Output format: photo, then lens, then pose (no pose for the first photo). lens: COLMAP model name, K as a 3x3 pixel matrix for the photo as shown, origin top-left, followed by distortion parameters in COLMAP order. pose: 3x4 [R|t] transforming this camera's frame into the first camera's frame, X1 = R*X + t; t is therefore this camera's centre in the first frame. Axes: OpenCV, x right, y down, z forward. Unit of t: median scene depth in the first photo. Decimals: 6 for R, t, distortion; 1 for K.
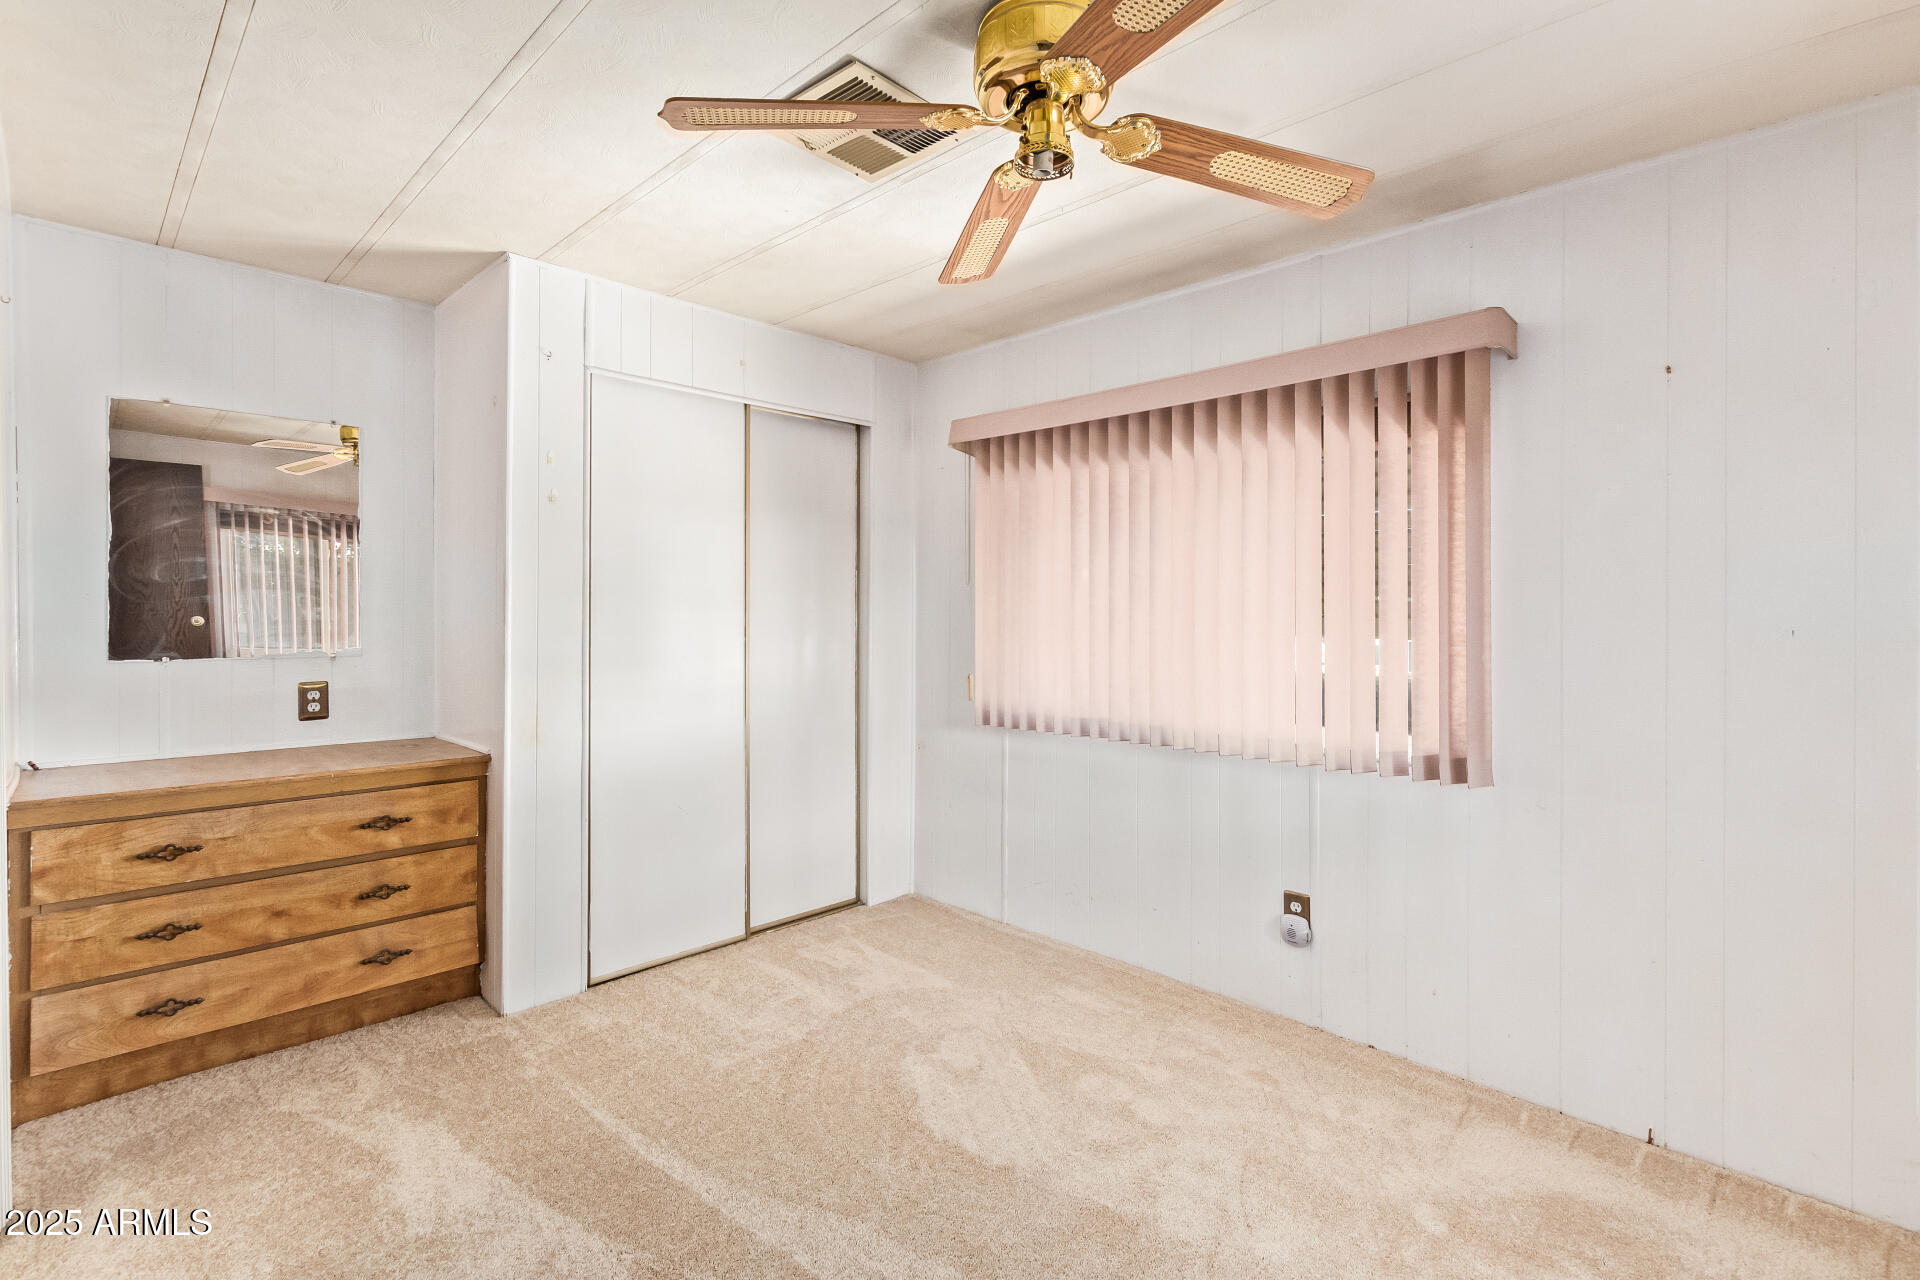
lens RADIAL K [[891.6, 0, 955.5], [0, 891.6, 631.7], [0, 0, 1]] dist [0.006665, -0.004483]
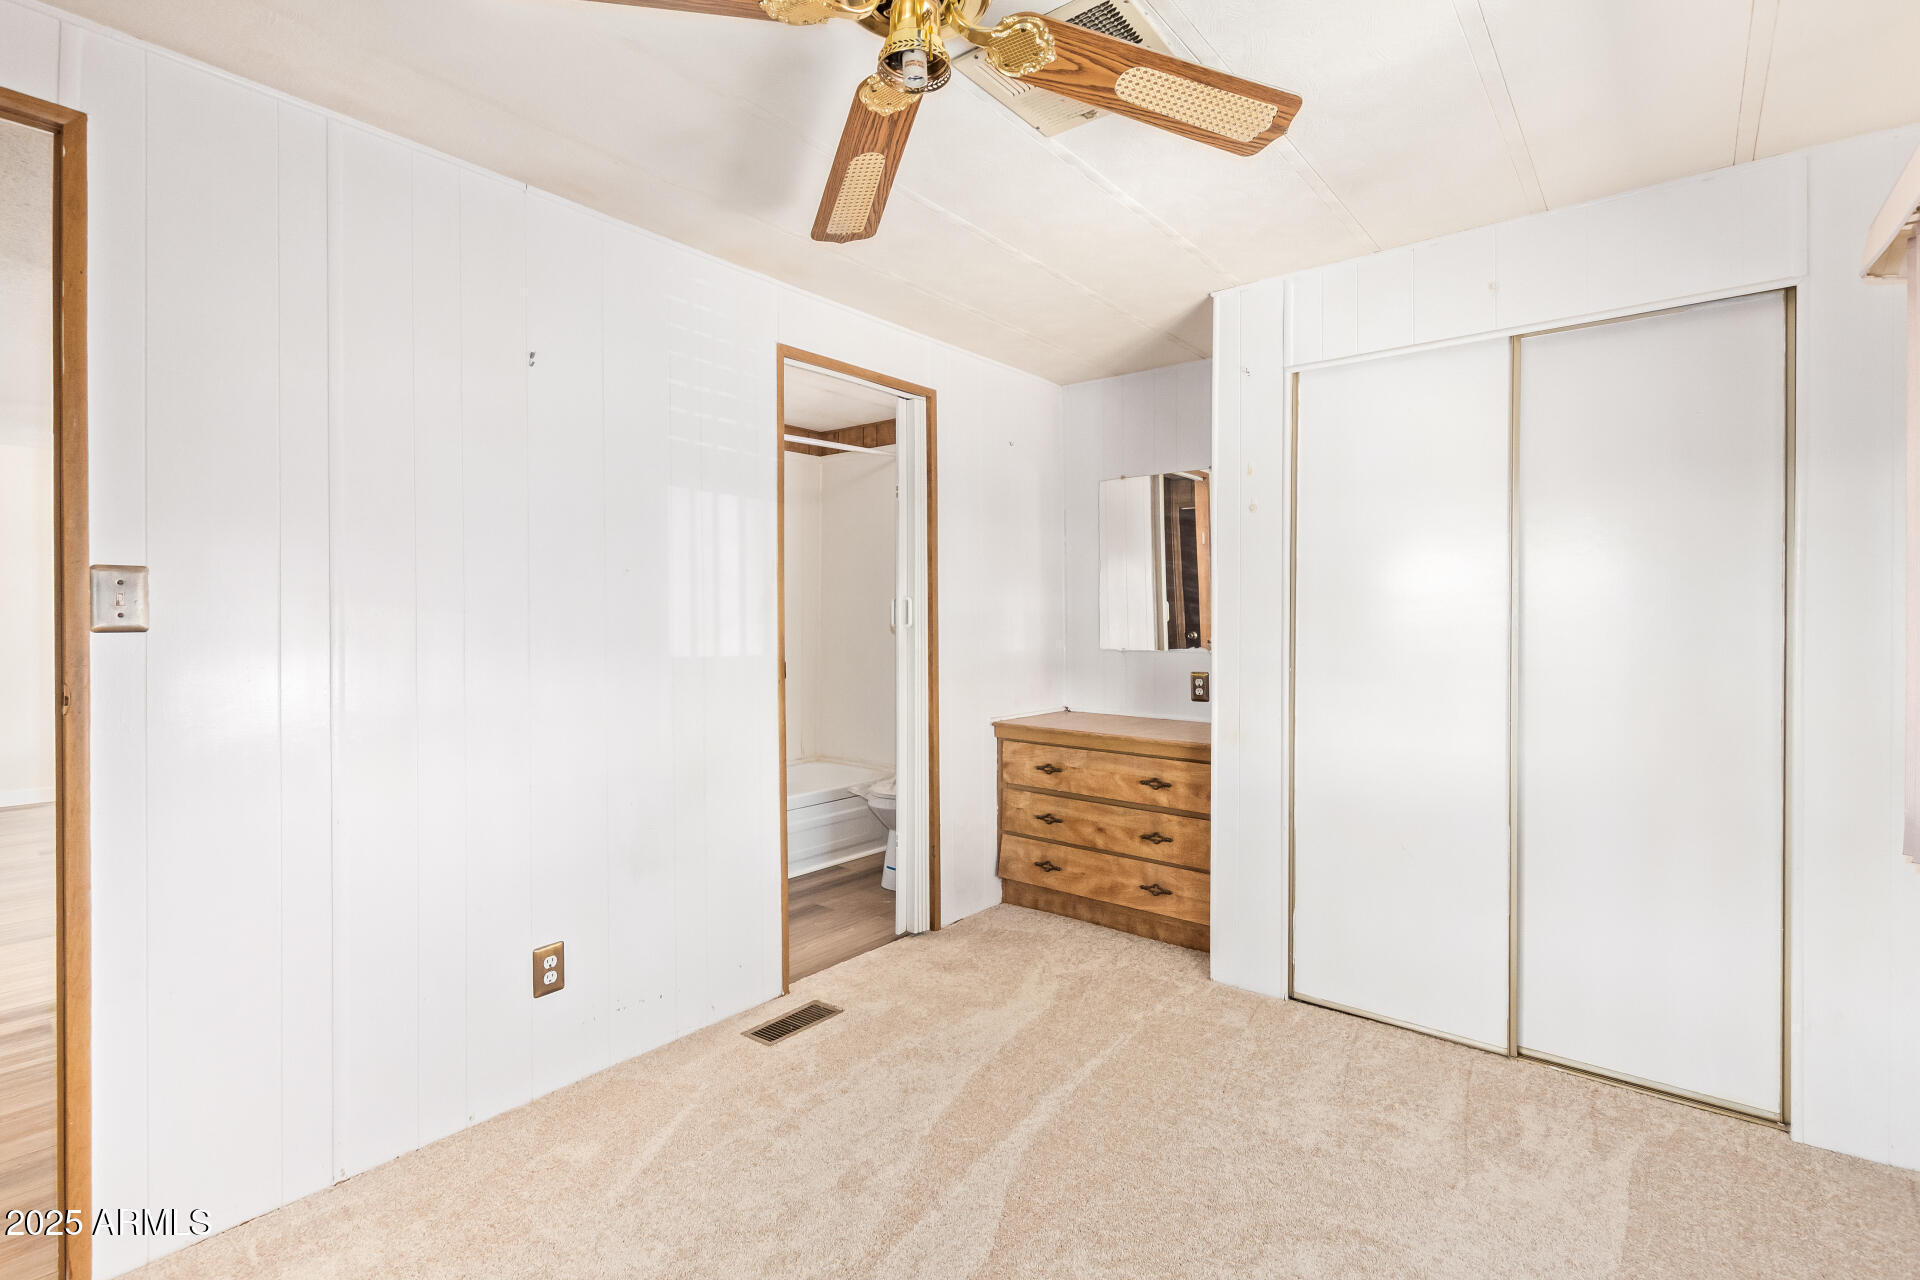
lens RADIAL K [[873.1, 0, 956.8], [0, 873.1, 632.3], [0, 0, 1]] dist [-0.001445, -0.000756]
pose [[0.086779, 0.010815, -0.996169, 0.593142], [-0.021439, 0.999730, 0.008986, -0.006027], [0.995997, 0.020577, 0.086987, 0.633737]]
